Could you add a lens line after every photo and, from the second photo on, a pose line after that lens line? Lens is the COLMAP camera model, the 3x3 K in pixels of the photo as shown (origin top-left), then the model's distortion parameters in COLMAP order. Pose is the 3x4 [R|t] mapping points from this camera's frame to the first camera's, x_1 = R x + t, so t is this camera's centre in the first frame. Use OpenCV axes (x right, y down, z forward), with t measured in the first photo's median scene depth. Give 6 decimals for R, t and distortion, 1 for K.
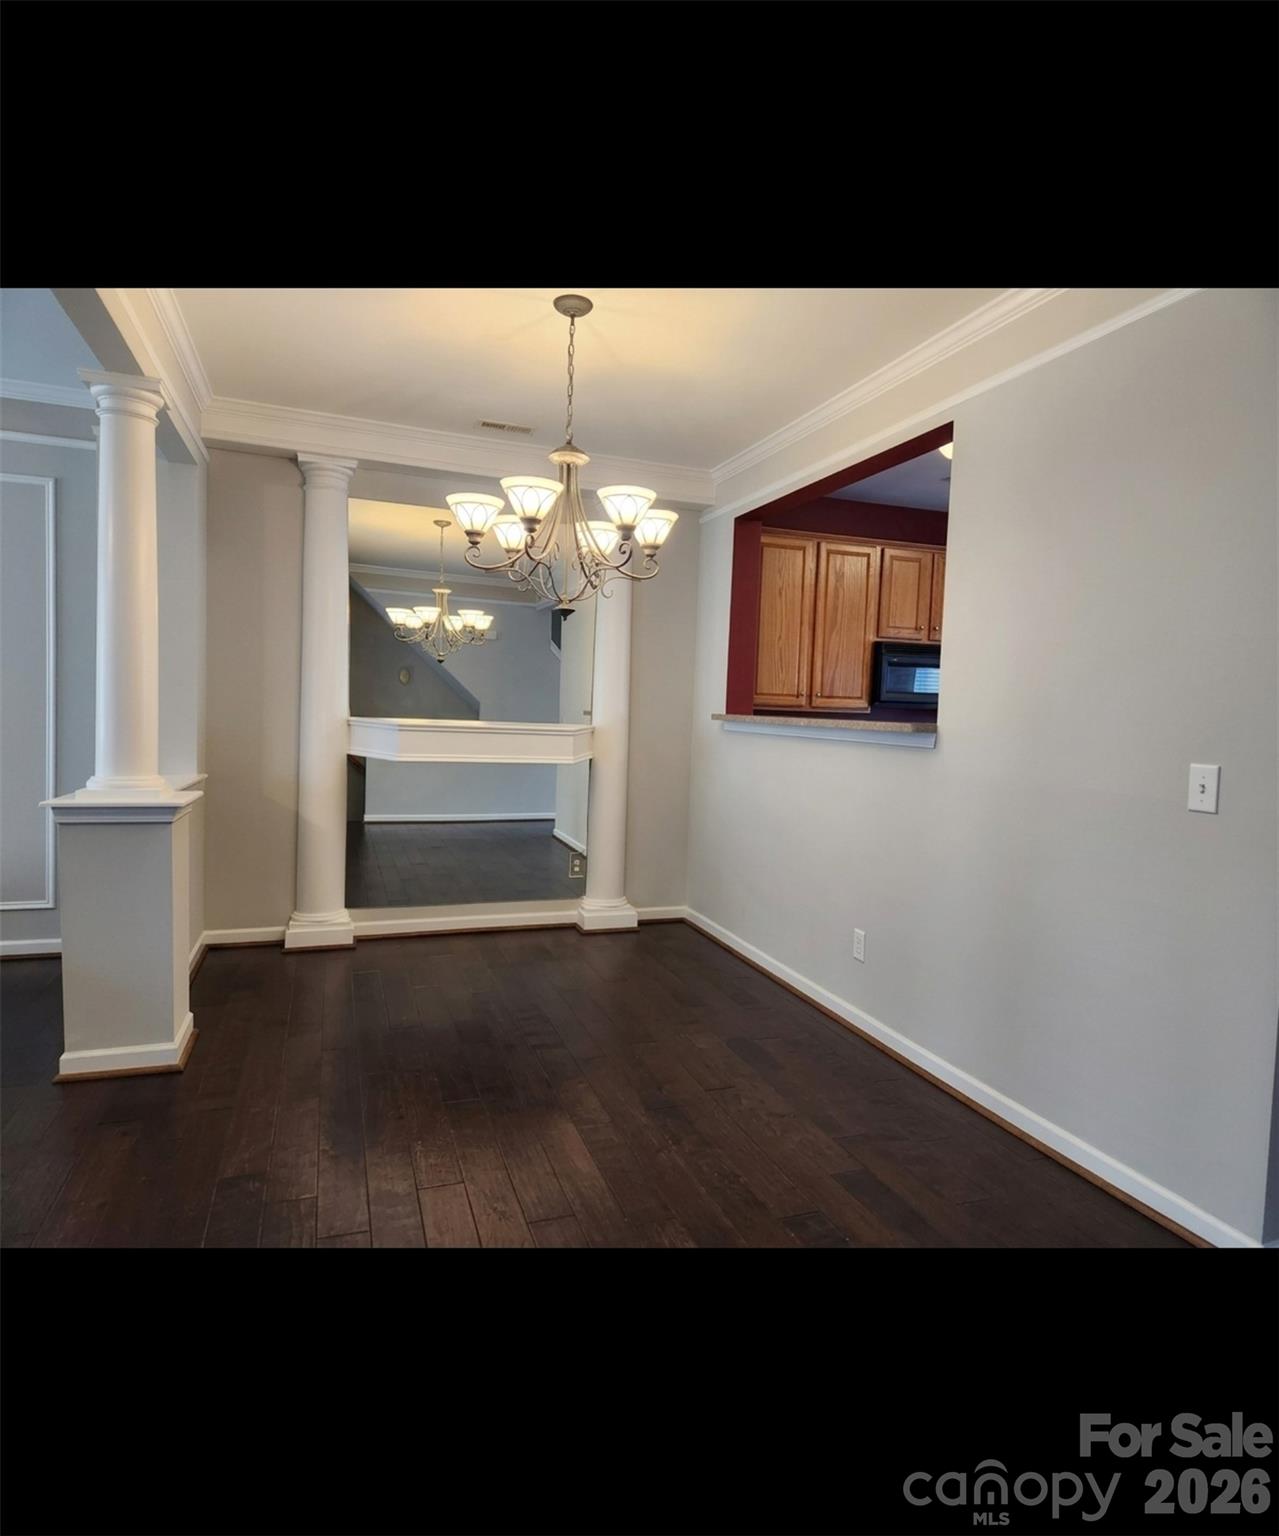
lens RADIAL K [[866.3, 0, 638.2], [0, 866.3, 755.7], [0, 0, 1]] dist [0.015640, -0.000926]
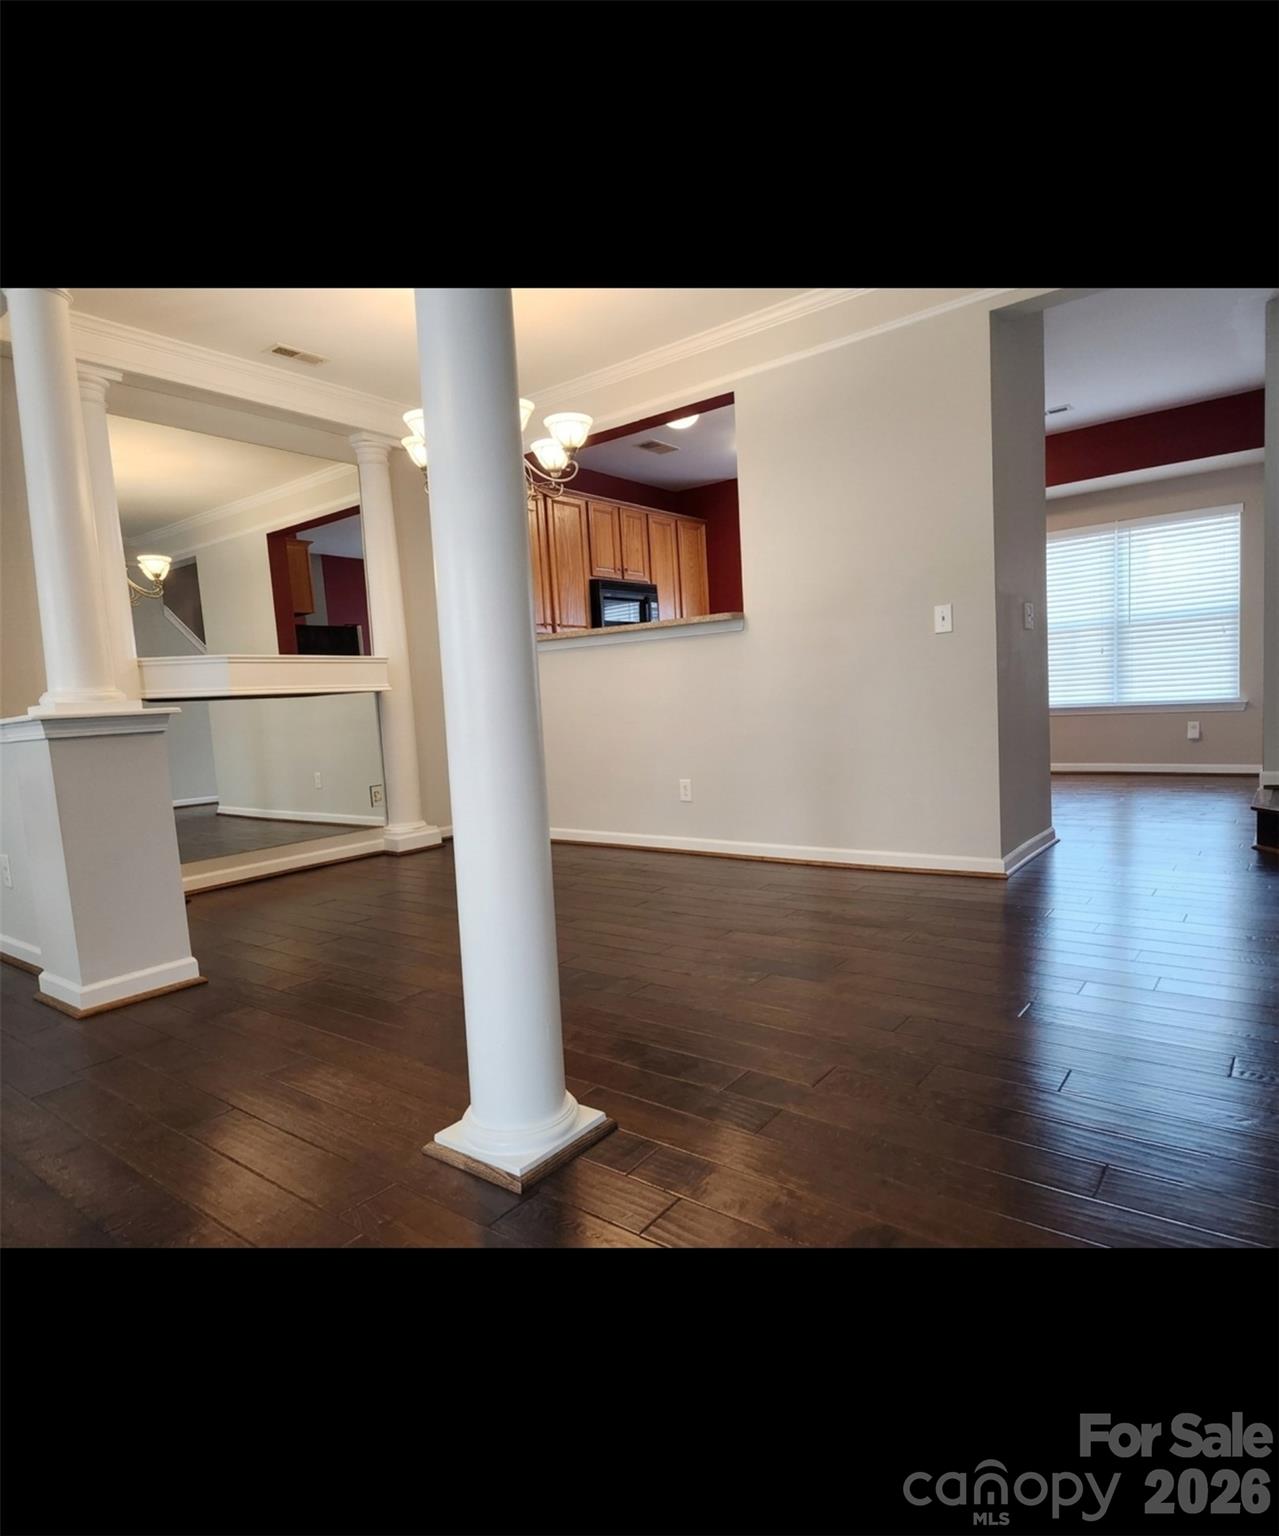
lens RADIAL K [[857.0, 0, 660.7], [0, 857.0, 792.5], [0, 0, 1]] dist [0.029664, -0.042062]
pose [[0.830504, -0.143385, 0.538241, -0.409043], [0.114818, 0.989616, 0.086465, 0.084988], [-0.545050, -0.010010, 0.838344, -0.071249]]
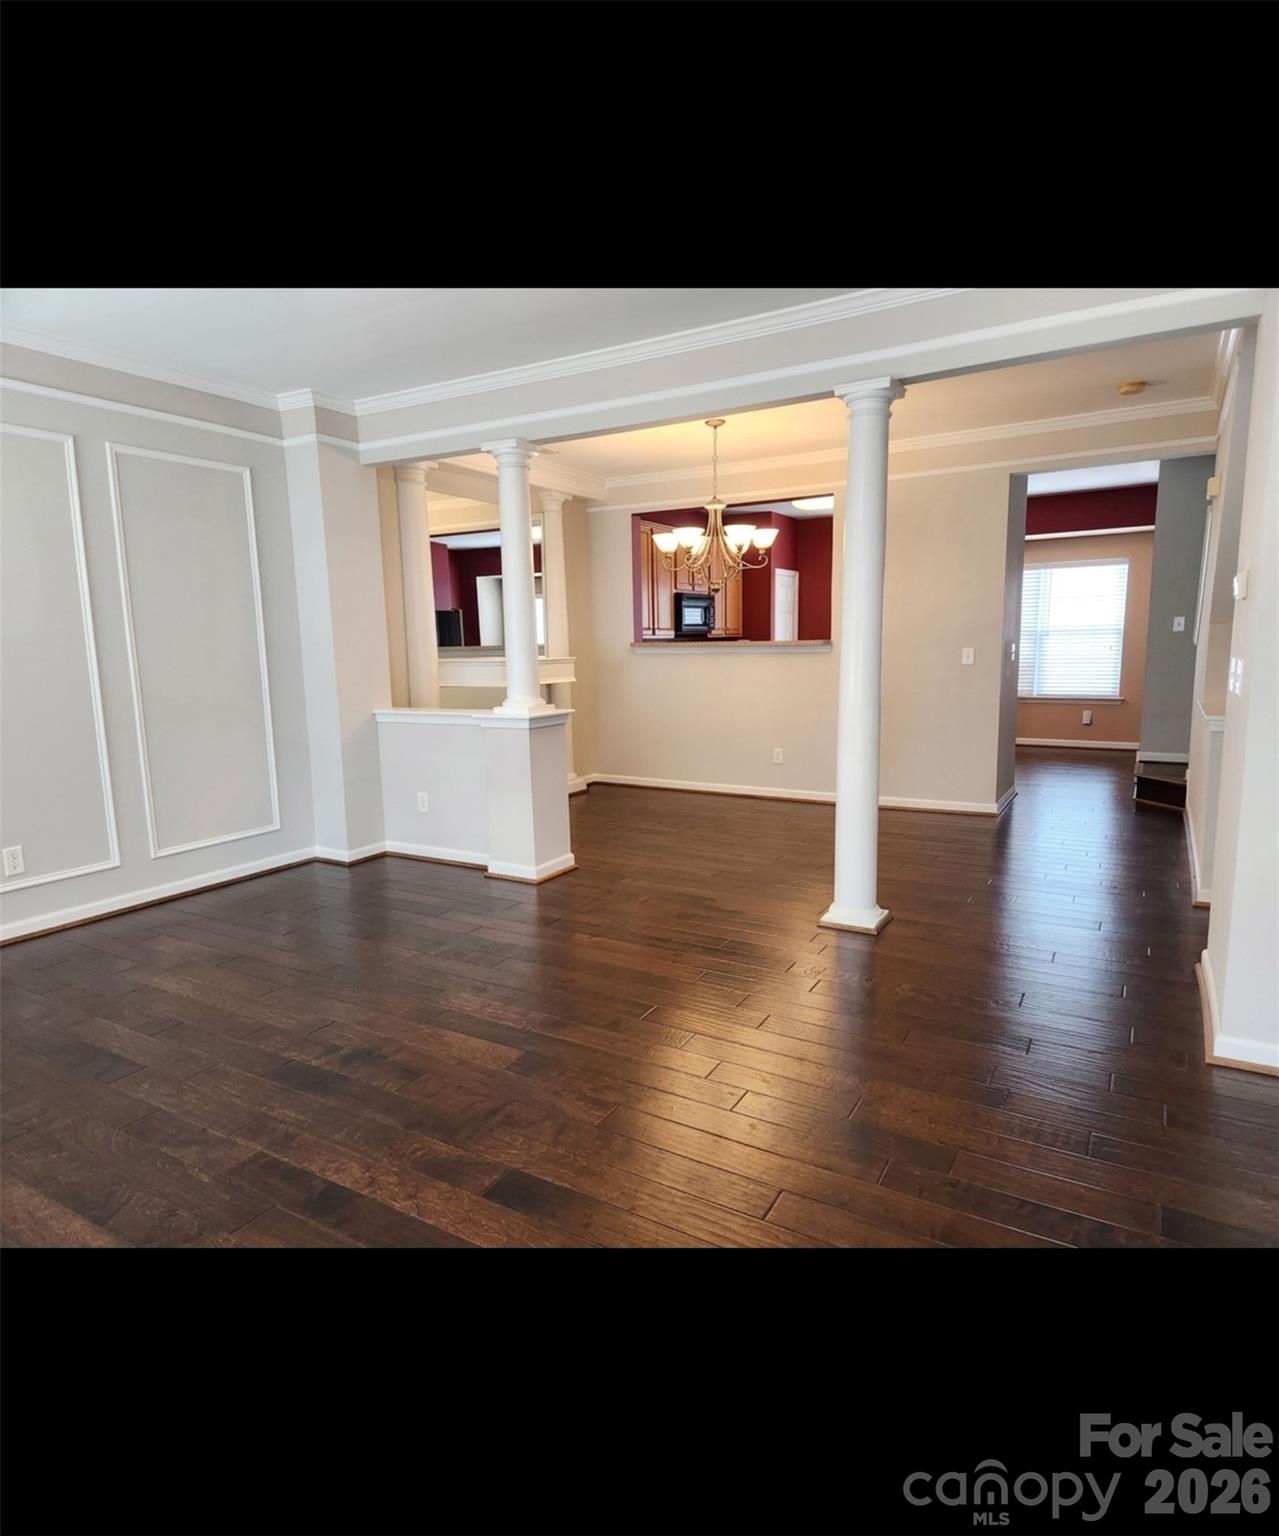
lens RADIAL K [[857.0, 0, 660.7], [0, 857.0, 792.5], [0, 0, 1]] dist [0.029664, -0.042062]
pose [[0.755128, -0.160782, 0.635556, -1.001312], [0.079791, 0.984792, 0.154329, -0.020061], [-0.650704, -0.065826, 0.756473, -0.252691]]
